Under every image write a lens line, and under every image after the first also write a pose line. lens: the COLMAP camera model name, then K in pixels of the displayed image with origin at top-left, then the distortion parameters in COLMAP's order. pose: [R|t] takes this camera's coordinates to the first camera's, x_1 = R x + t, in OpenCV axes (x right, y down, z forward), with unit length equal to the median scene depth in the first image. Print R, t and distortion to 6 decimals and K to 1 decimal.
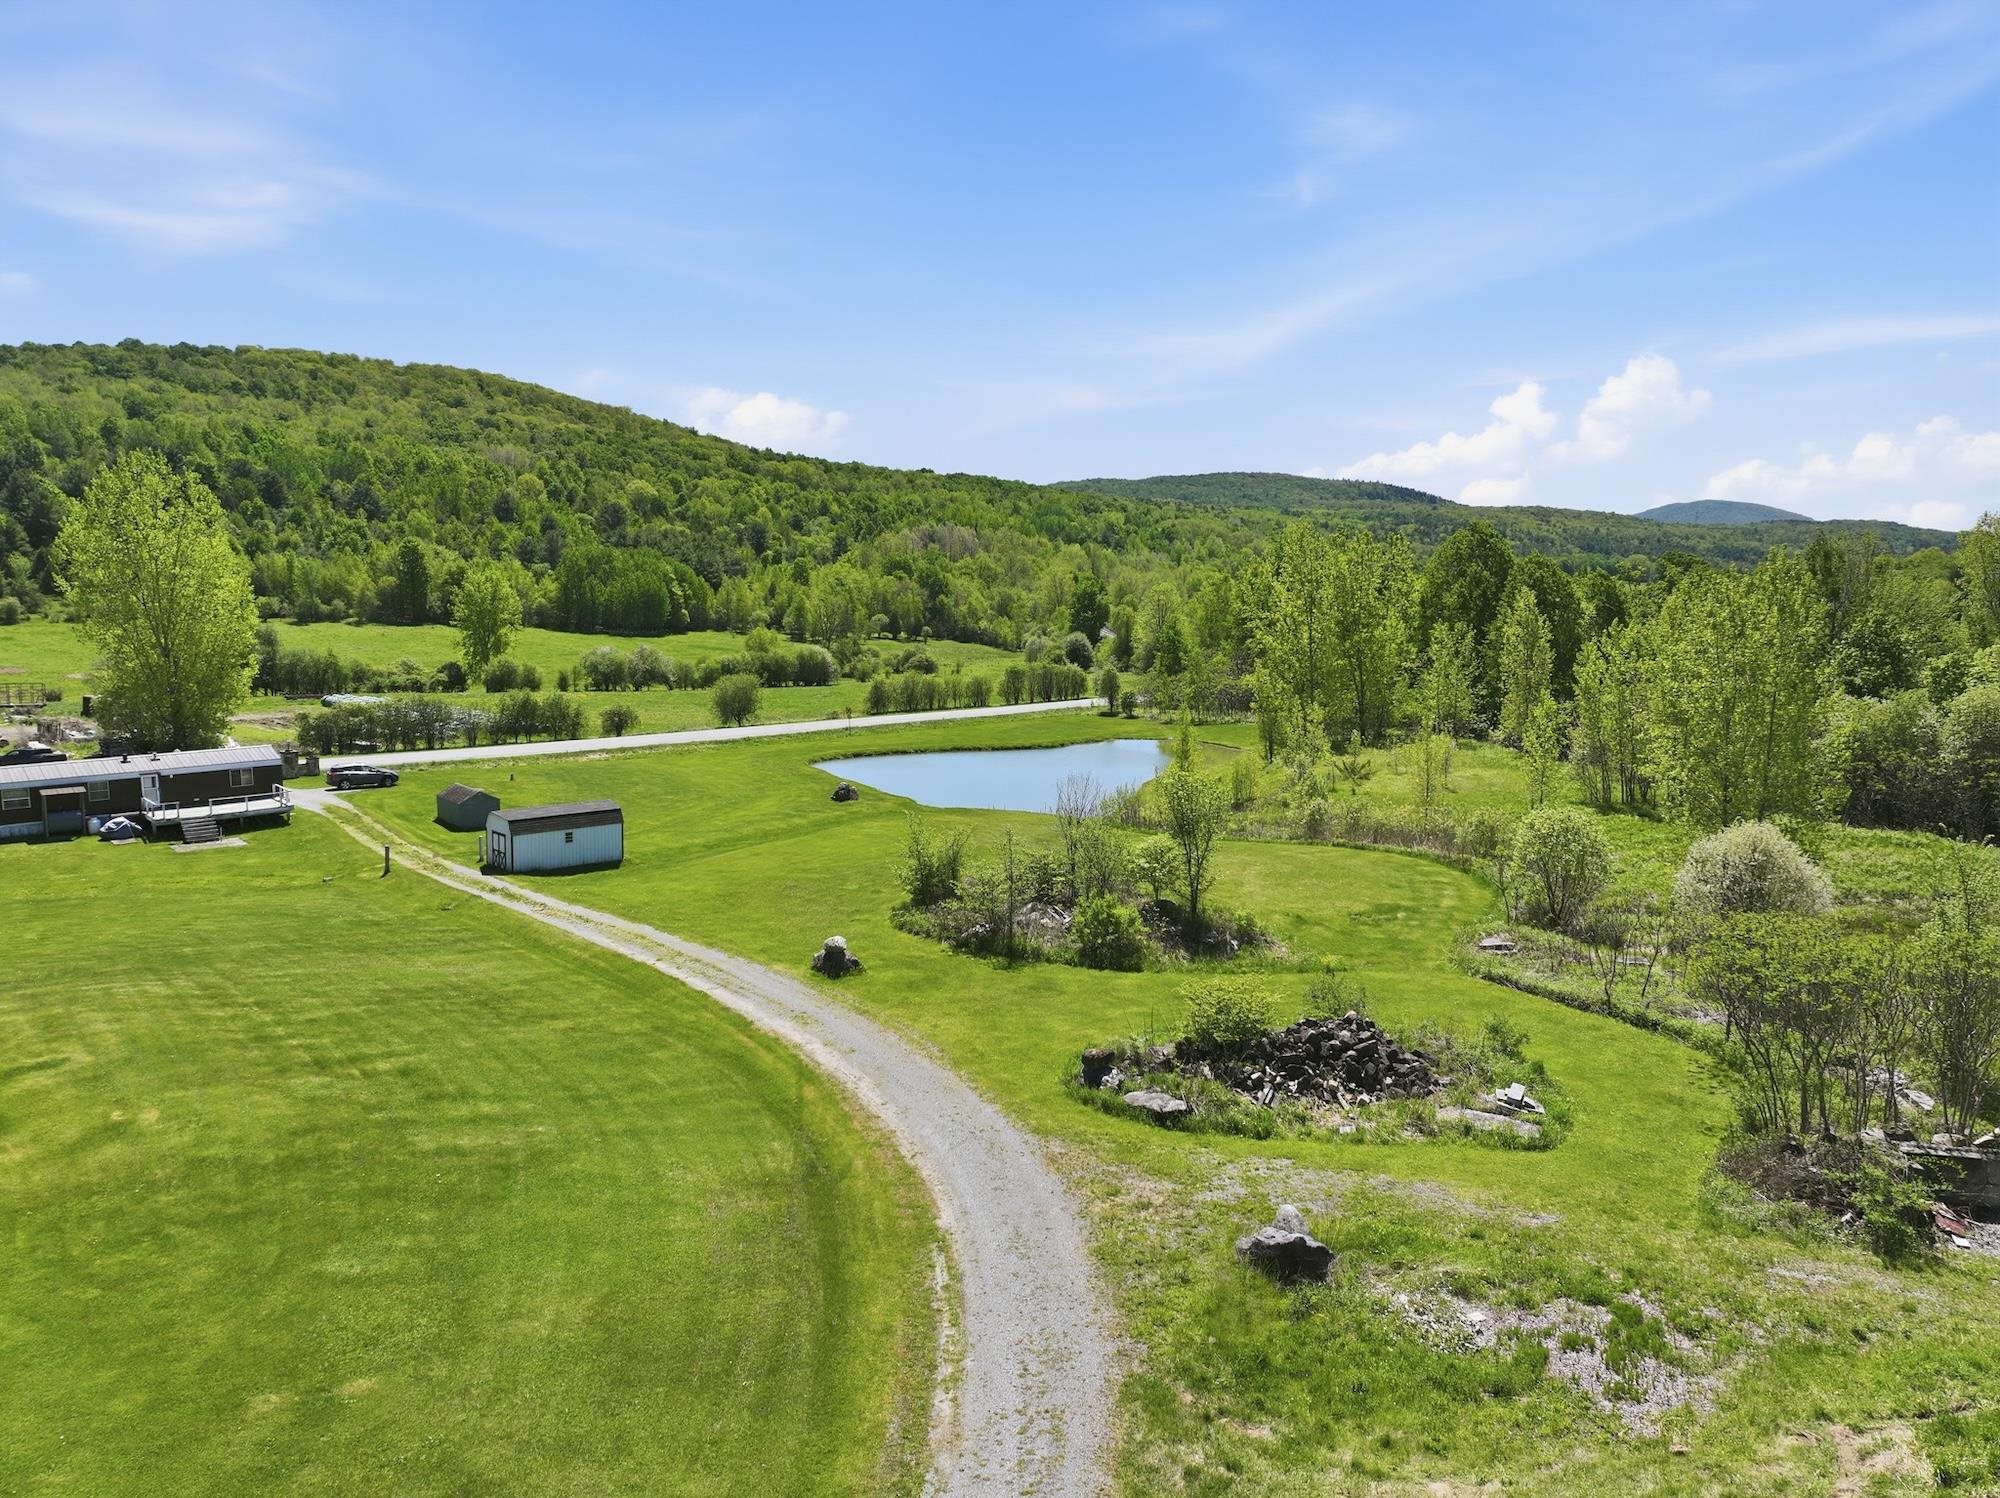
lens RADIAL K [[1397.9, 0, 1006.9], [0, 1397.9, 738.6], [0, 0, 1]] dist [0.012064, -0.000084]
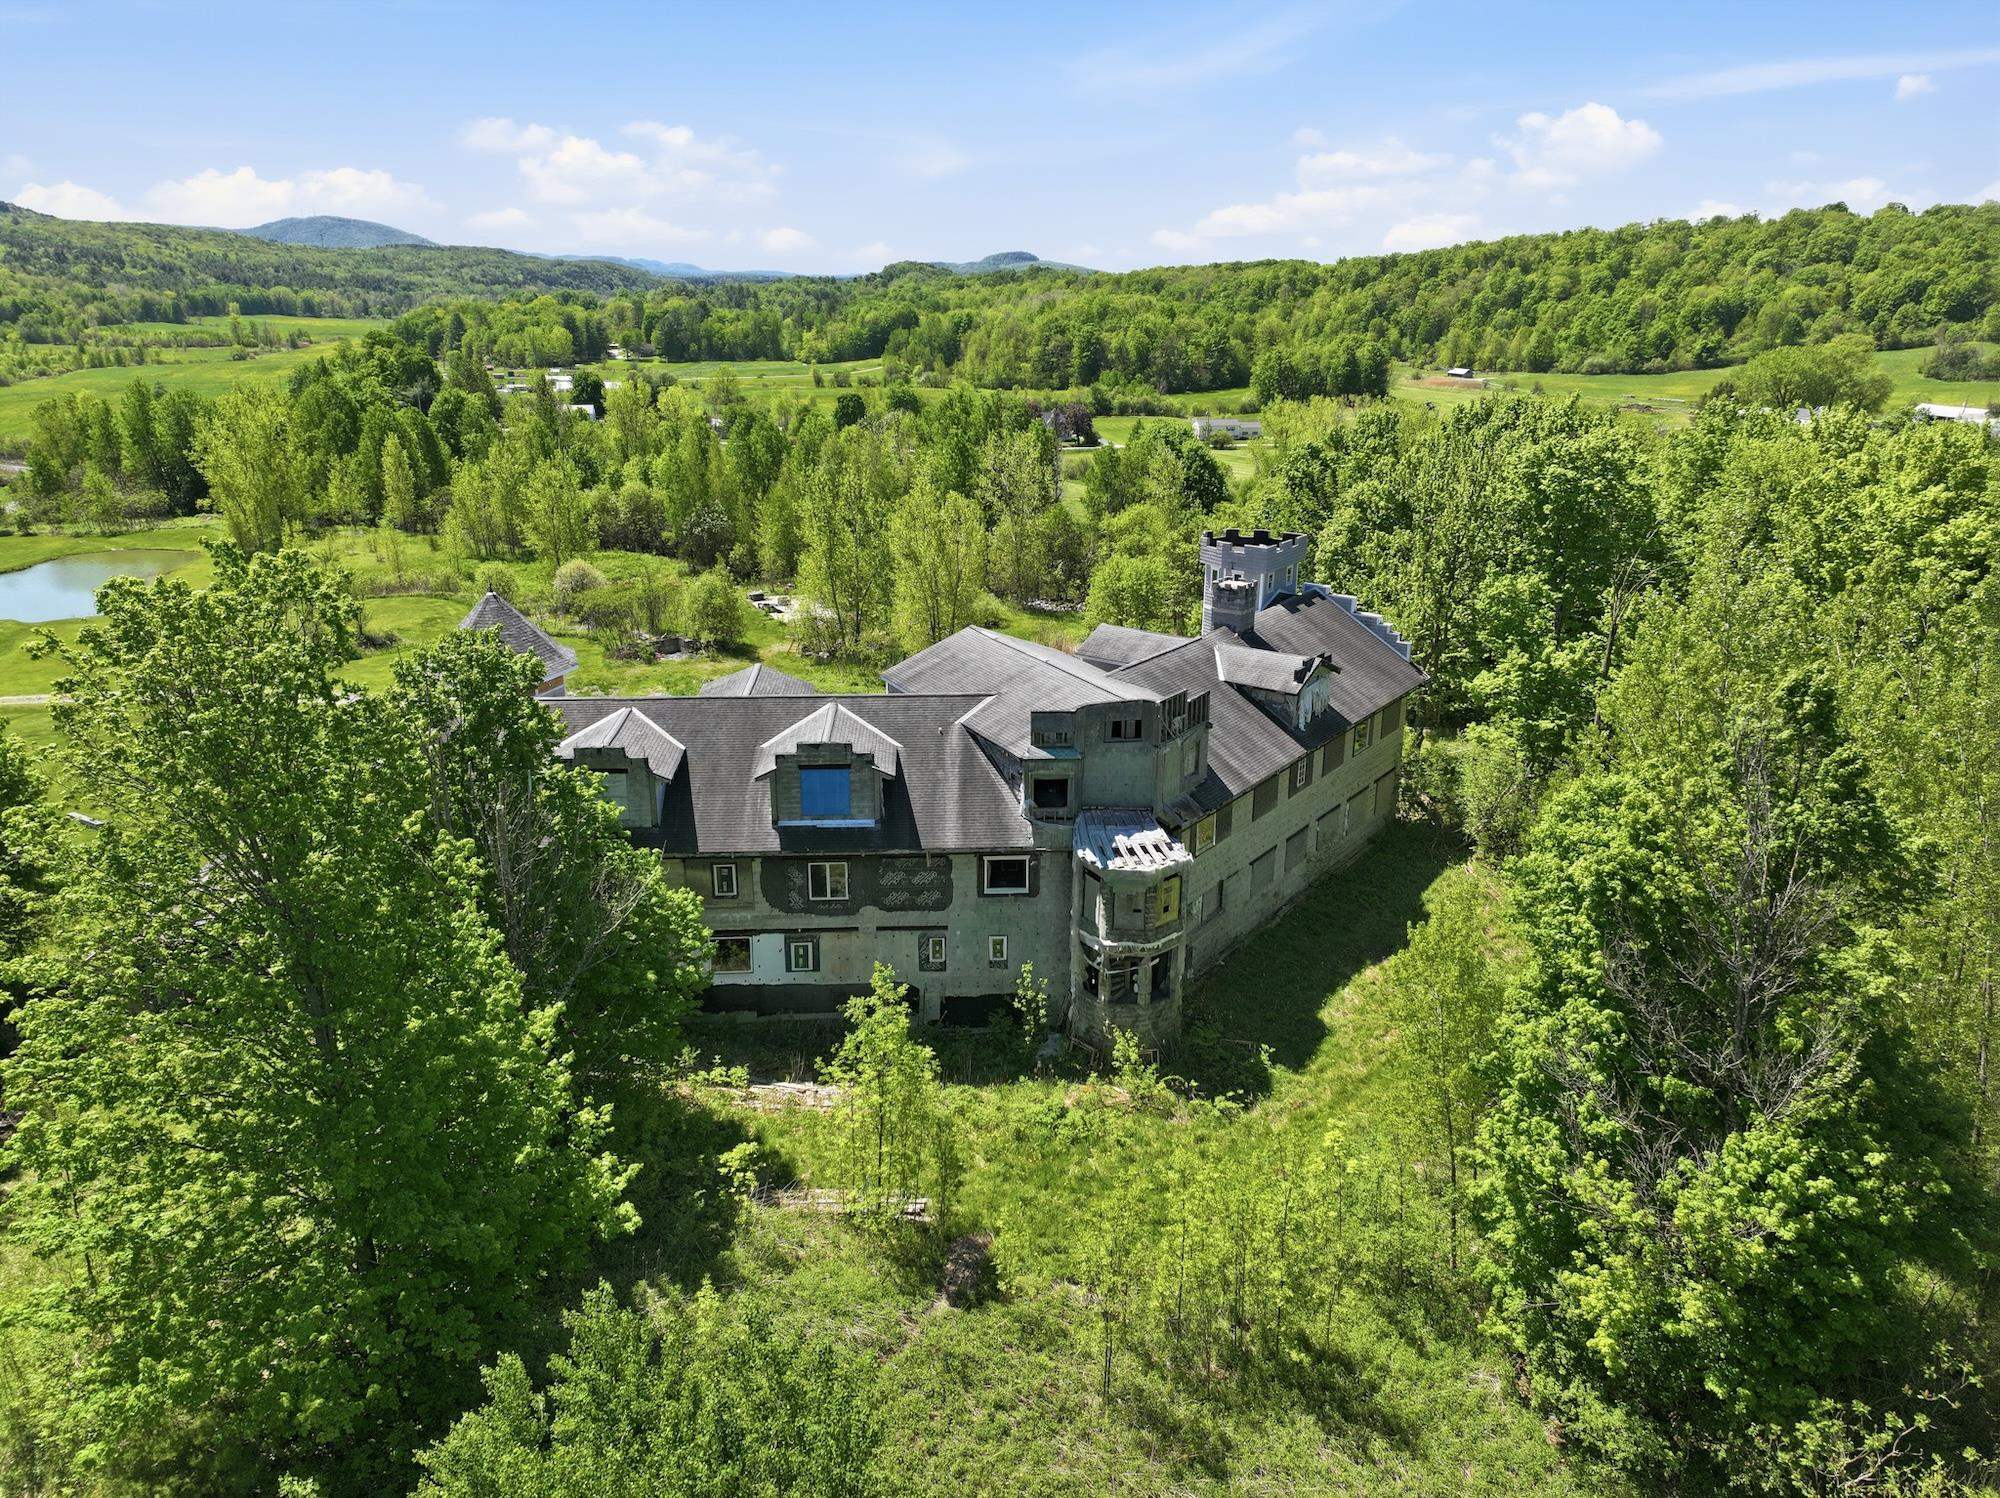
lens RADIAL K [[1401.5, 0, 1005.0], [0, 1401.5, 739.0], [0, 0, 1]] dist [-0.000997, 0.019236]
pose [[0.631945, -0.238654, 0.737353, -0.089985], [0.094223, 0.968008, 0.232555, -0.013715], [-0.769264, -0.077486, 0.634215, -0.121505]]
